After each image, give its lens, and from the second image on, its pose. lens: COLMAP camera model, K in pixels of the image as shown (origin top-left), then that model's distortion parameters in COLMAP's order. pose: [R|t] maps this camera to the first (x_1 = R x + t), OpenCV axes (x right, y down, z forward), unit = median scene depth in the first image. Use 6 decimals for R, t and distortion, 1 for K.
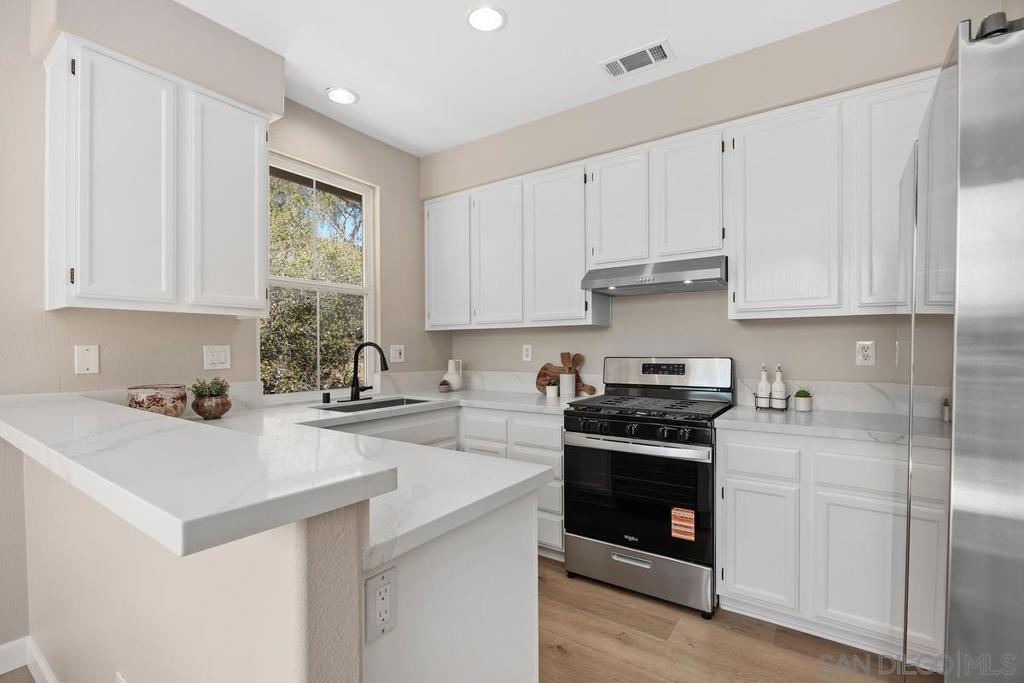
lens RADIAL K [[463.1, 0, 512.0], [0, 463.1, 341.5], [0, 0, 1]] dist [-0.001443, -0.000234]
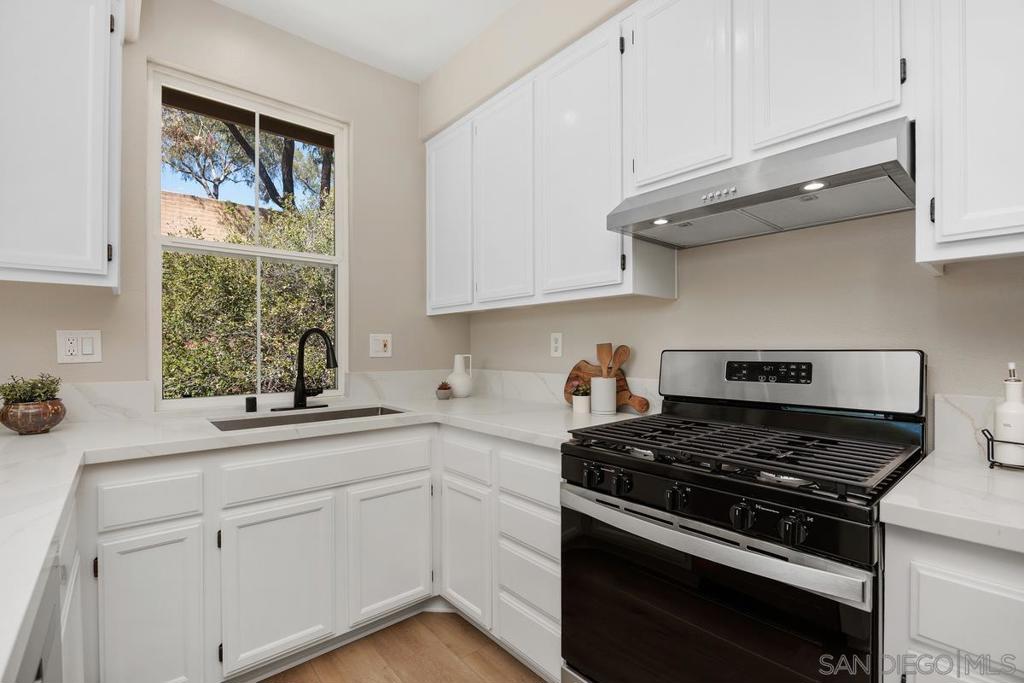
lens RADIAL K [[463.1, 0, 512.0], [0, 463.1, 341.5], [0, 0, 1]] dist [-0.001443, -0.000234]
pose [[0.966624, -0.000809, -0.256196, 0.165915], [0.001216, 0.999998, 0.001429, 0.021577], [0.256195, -0.001693, 0.966624, 0.380303]]
